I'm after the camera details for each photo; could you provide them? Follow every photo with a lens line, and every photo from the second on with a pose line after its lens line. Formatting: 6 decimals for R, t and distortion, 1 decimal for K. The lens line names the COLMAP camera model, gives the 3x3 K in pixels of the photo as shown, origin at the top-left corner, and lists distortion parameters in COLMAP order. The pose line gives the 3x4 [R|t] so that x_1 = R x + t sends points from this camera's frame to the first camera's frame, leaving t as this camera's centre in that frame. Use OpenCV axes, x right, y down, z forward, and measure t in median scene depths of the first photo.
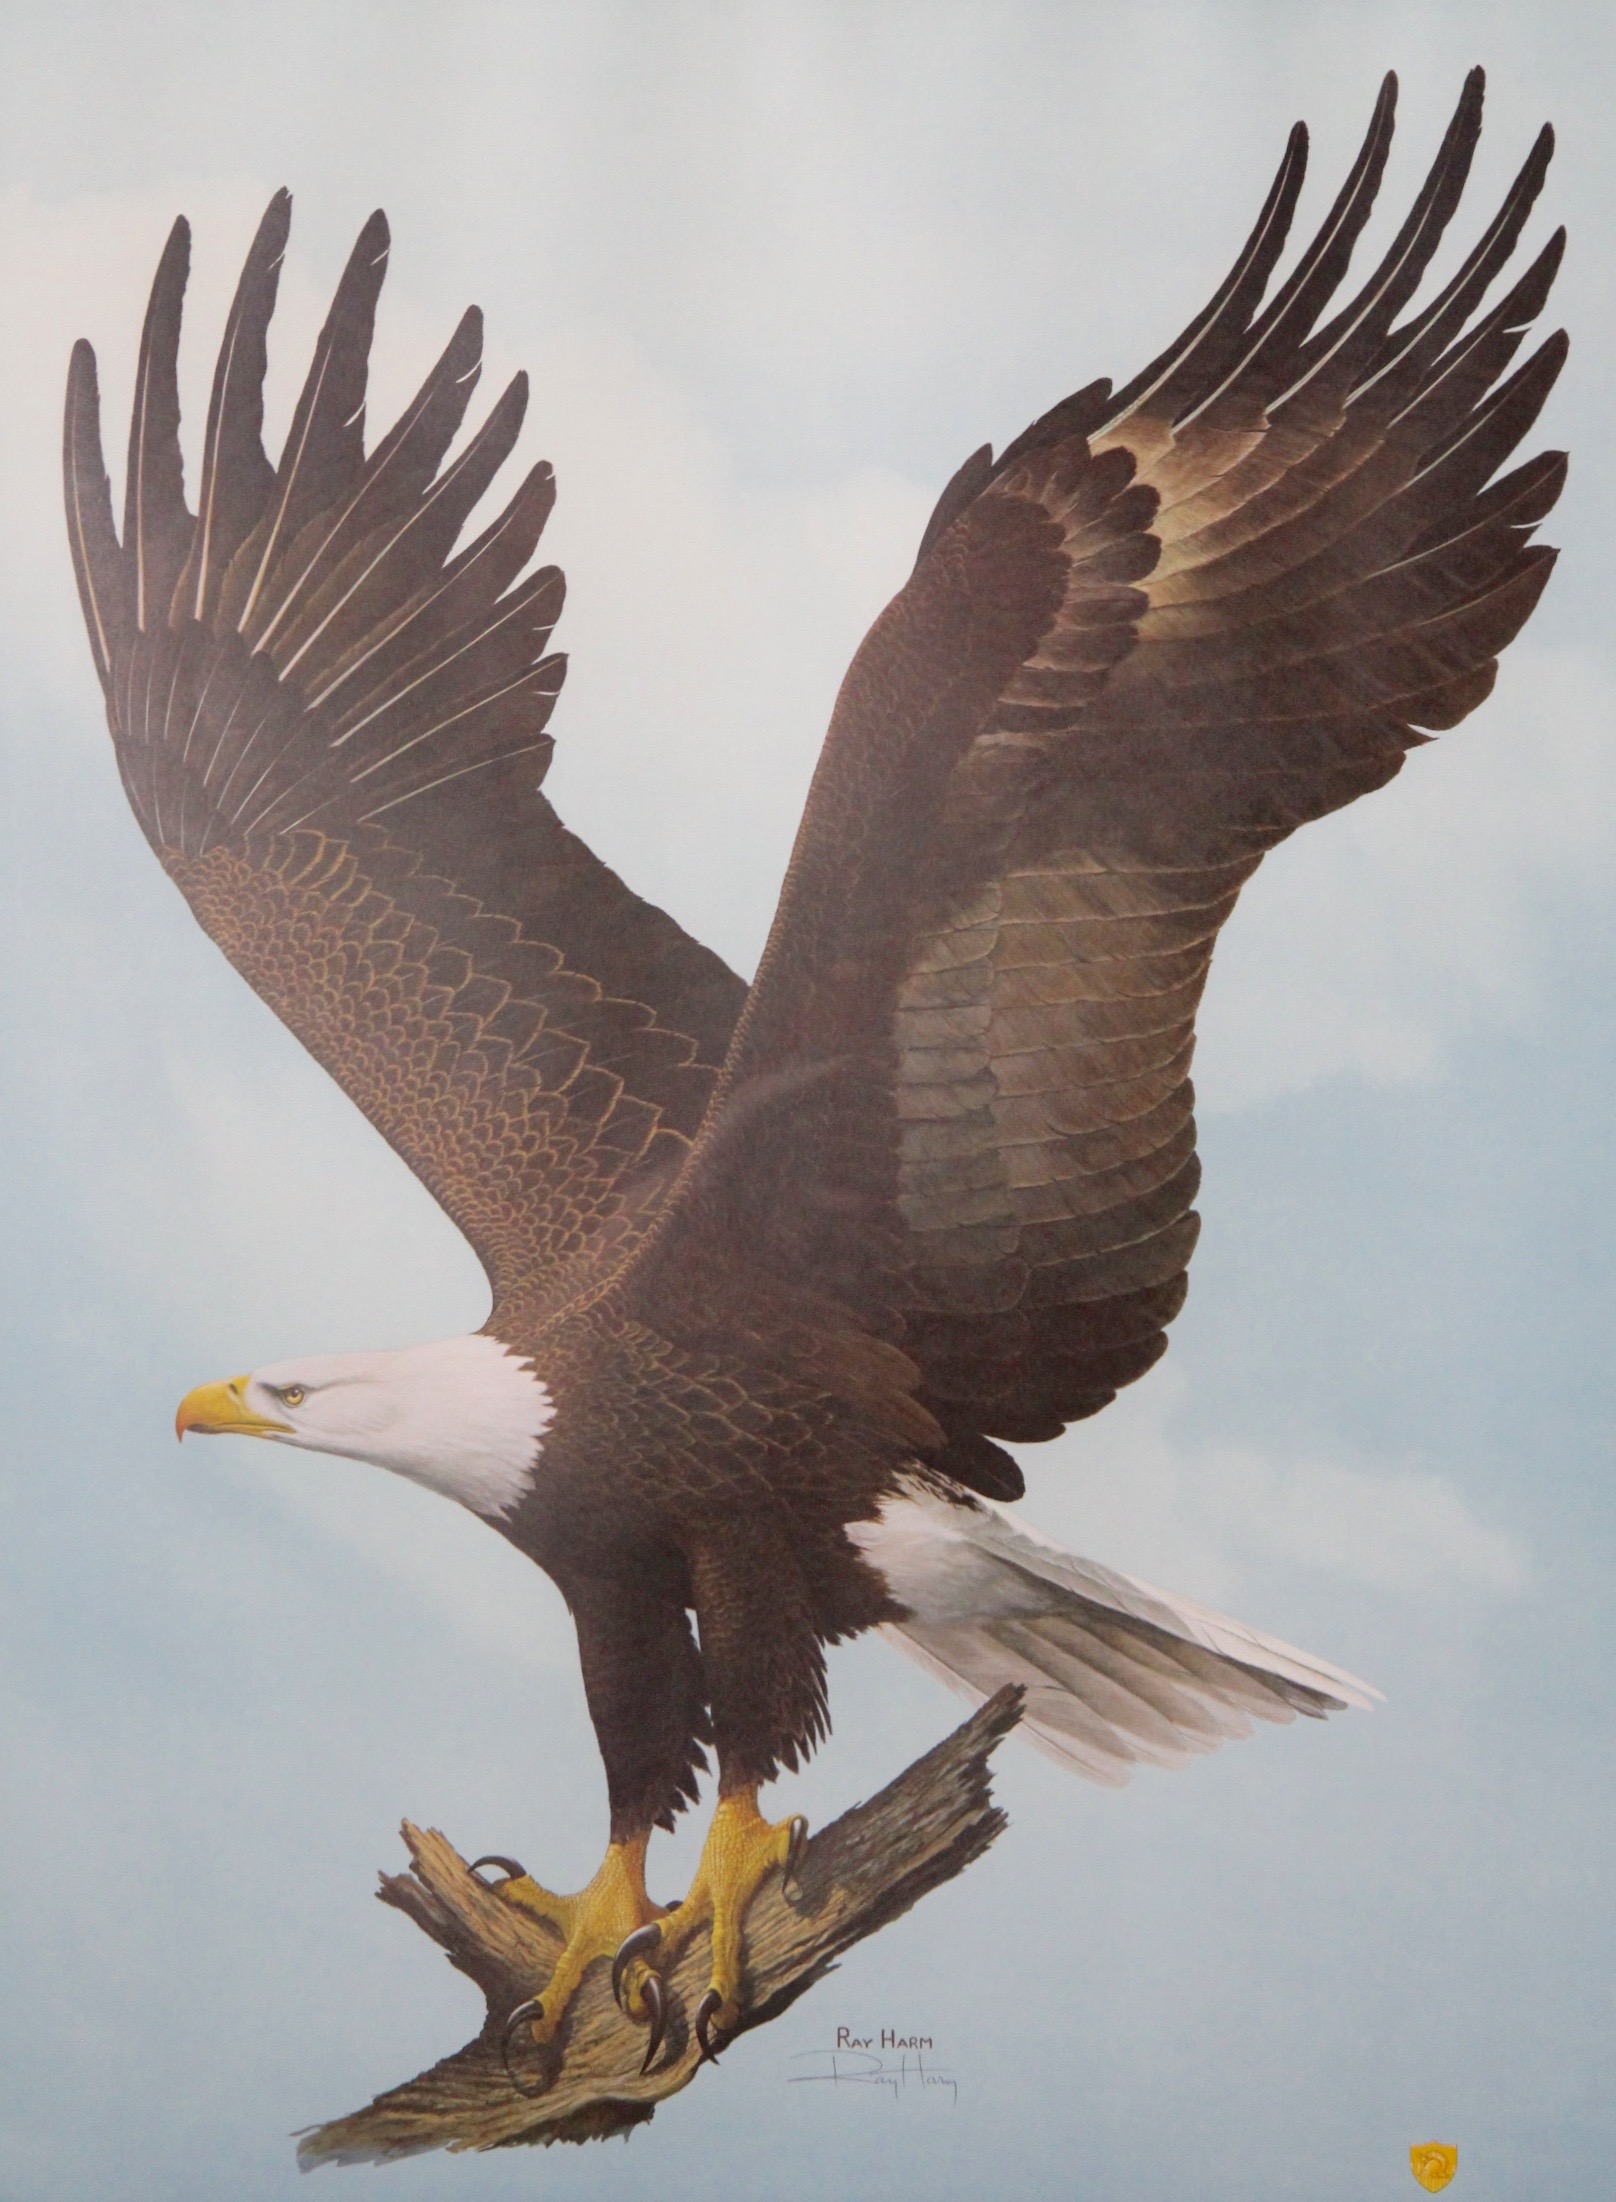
lens RADIAL K [[8760.9, 0, 902.5], [0, 8760.9, 1167.6], [0, 0, 1]] dist [0.360859, 0.000000]
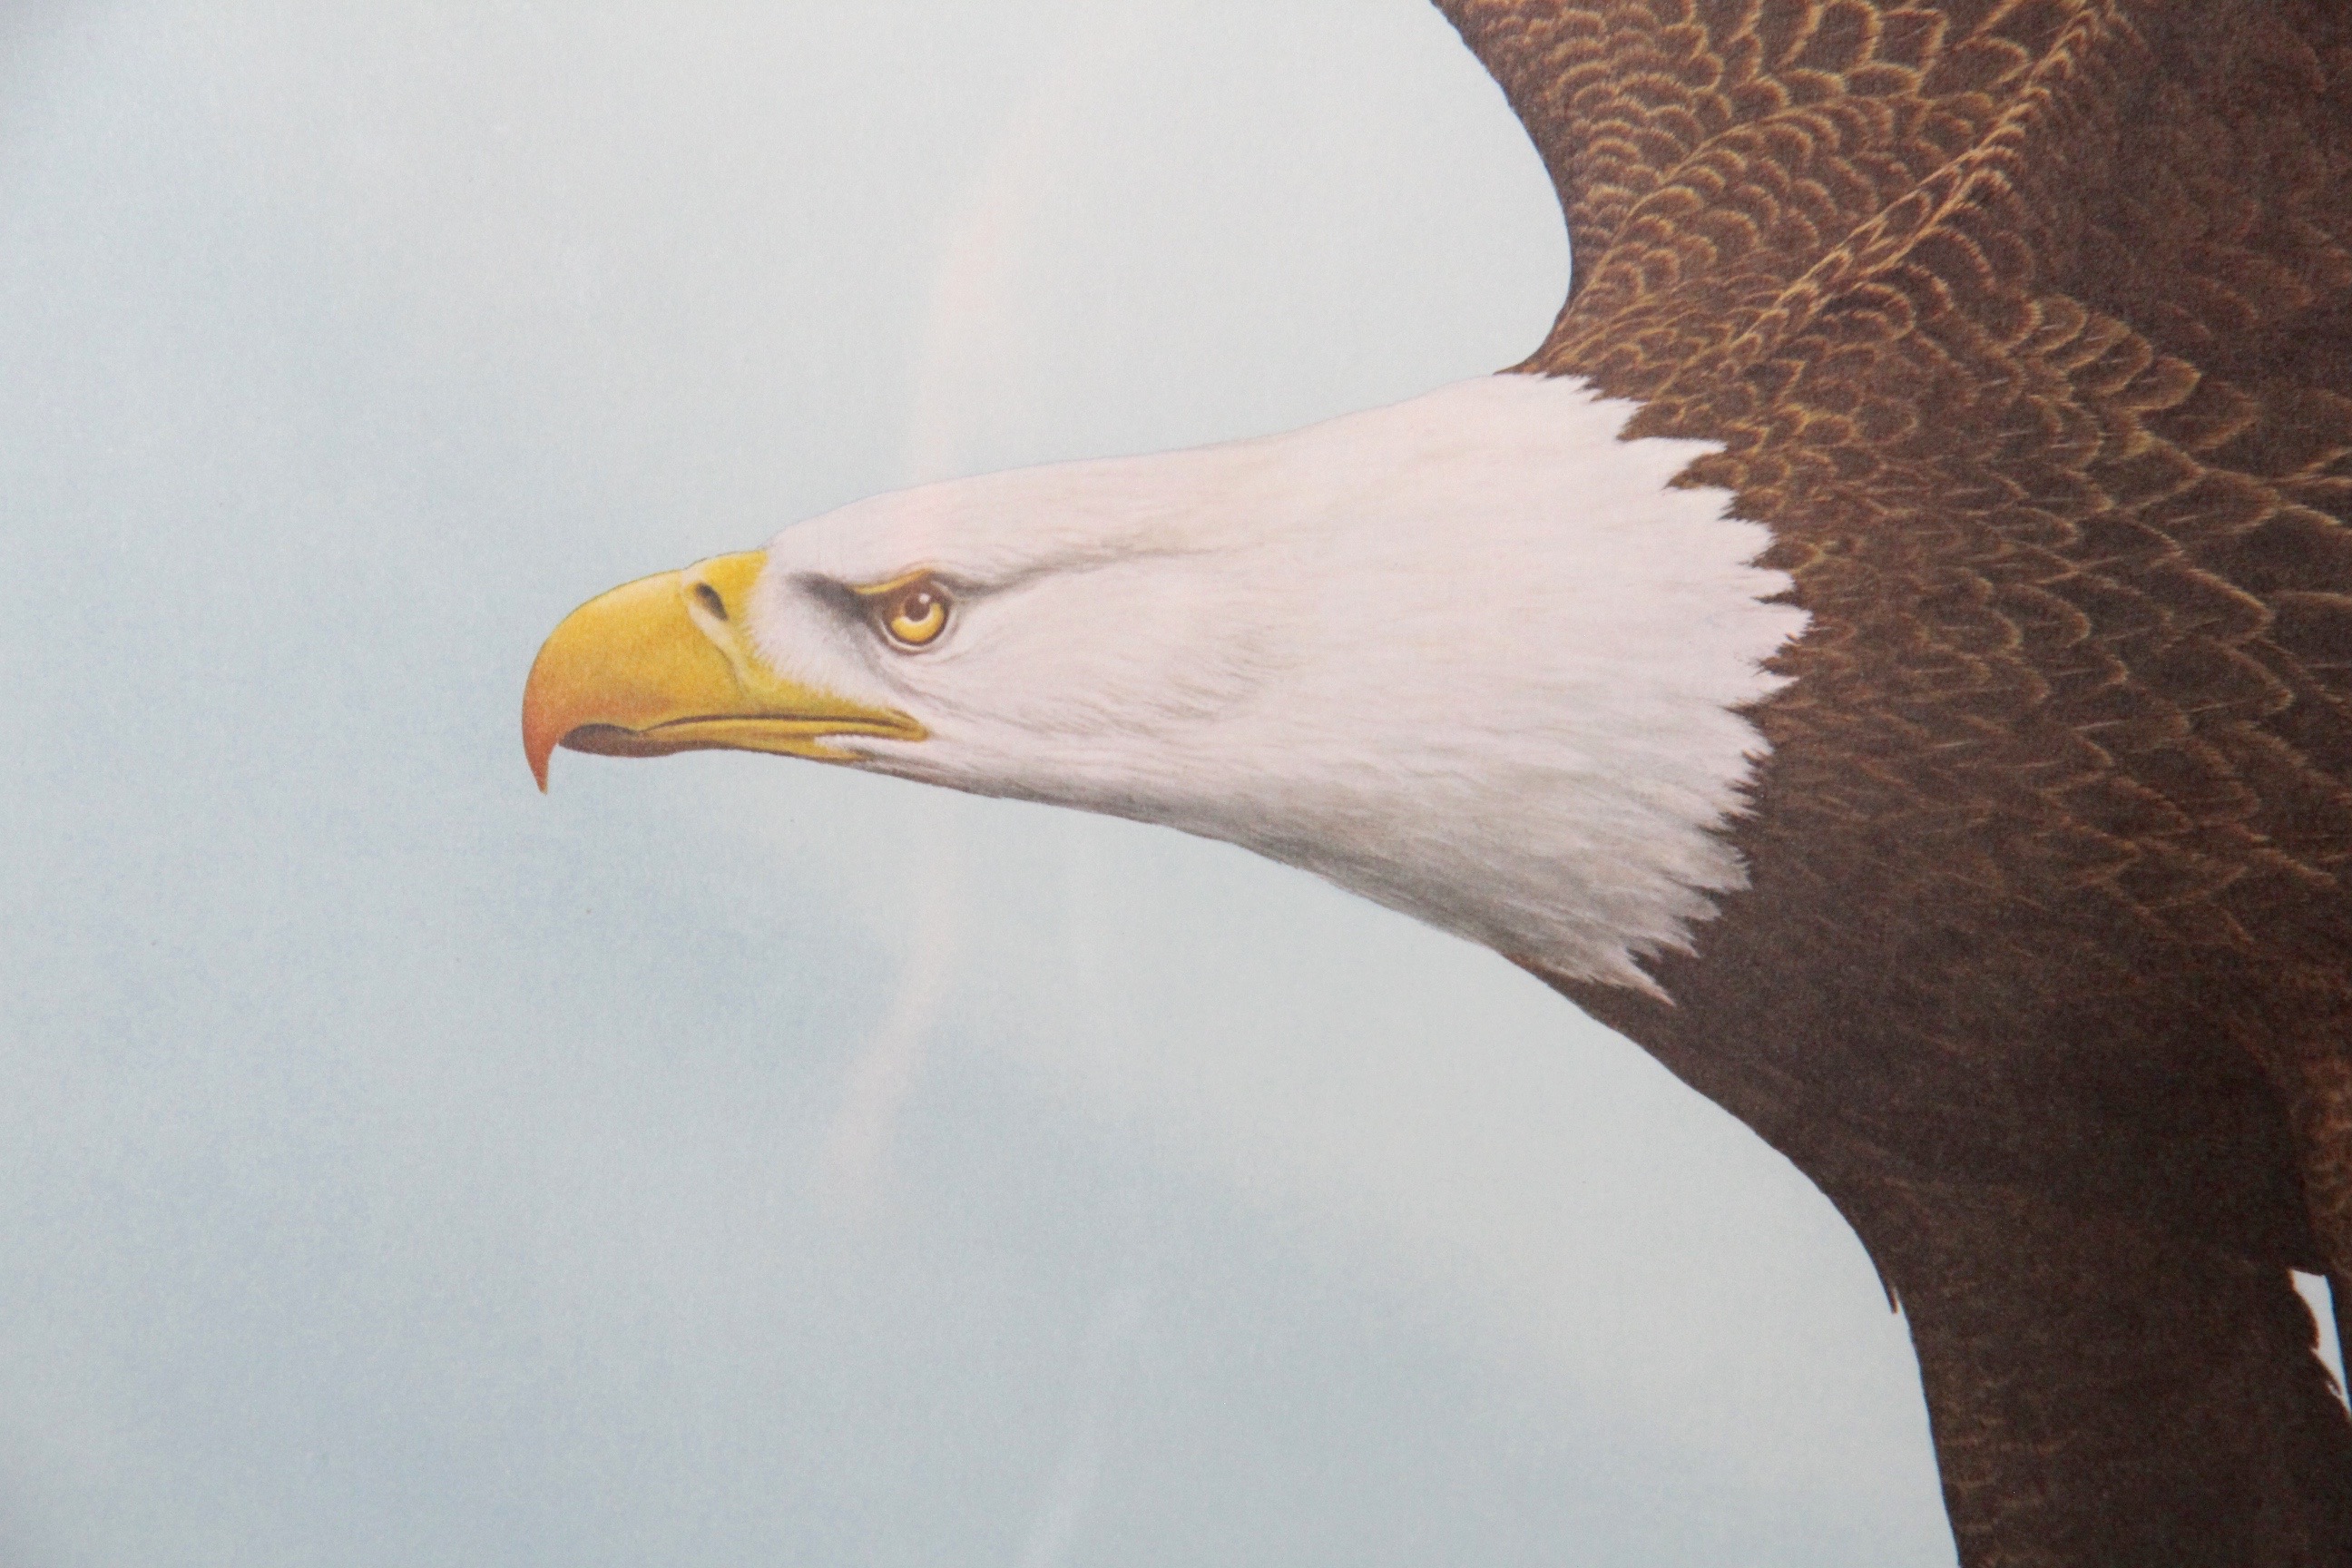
lens RADIAL K [[15535.6, 0, 1176.0], [0, 15535.6, 784.0], [0, 0, 1]] dist [-1.628359, 0.000000]
pose [[0.996812, -0.052301, -0.060256, -0.029836], [0.054284, 0.998021, 0.031749, 0.015807], [0.058476, -0.034918, 0.997678, 0.485552]]
